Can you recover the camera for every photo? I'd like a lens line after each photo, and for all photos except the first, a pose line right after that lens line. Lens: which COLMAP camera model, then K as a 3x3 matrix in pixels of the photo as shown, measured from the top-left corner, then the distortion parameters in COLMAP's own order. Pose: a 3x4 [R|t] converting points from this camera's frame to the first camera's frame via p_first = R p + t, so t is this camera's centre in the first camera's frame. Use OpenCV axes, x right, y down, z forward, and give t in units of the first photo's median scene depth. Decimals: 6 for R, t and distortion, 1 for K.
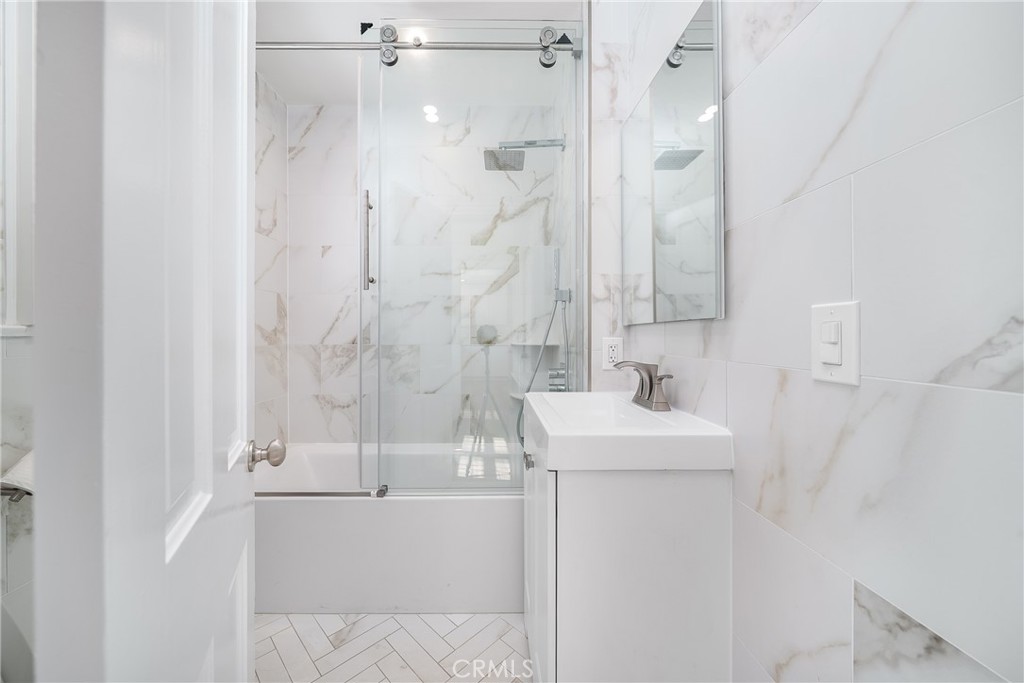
lens RADIAL K [[378.8, 0, 503.6], [0, 378.8, 339.0], [0, 0, 1]] dist [0.000173, 0.000625]
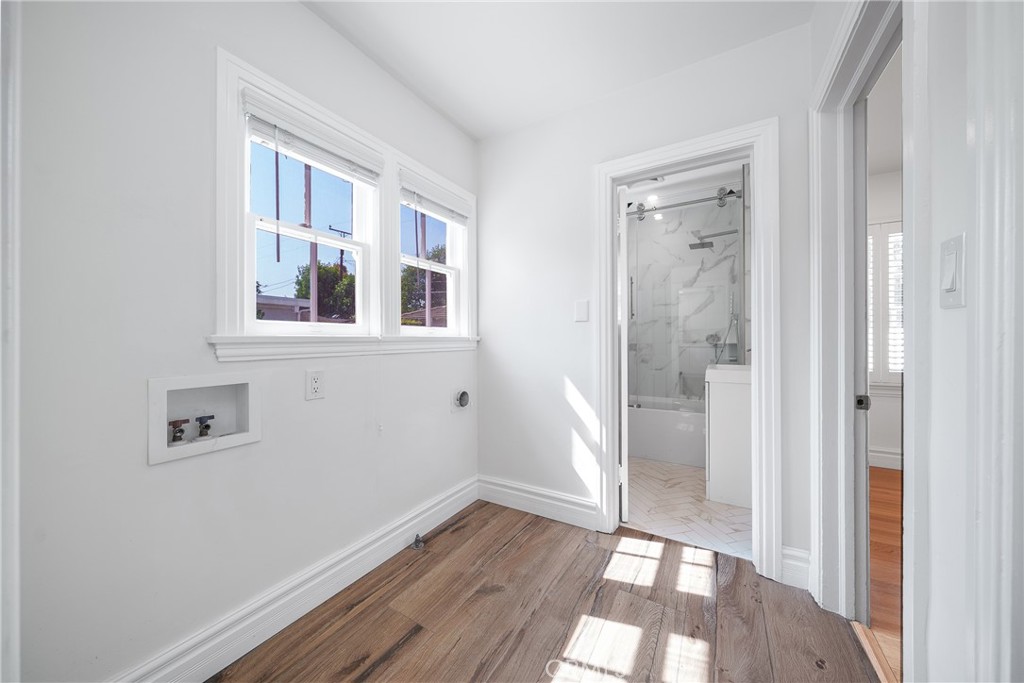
lens RADIAL K [[349.1, 0, 505.2], [0, 349.1, 342.9], [0, 0, 1]] dist [-0.002954, 0.000458]
pose [[0.836582, -0.002786, -0.547835, 0.113049], [0.004427, 0.999989, 0.001676, 0.005403], [0.547825, -0.003827, 0.836584, -0.829292]]
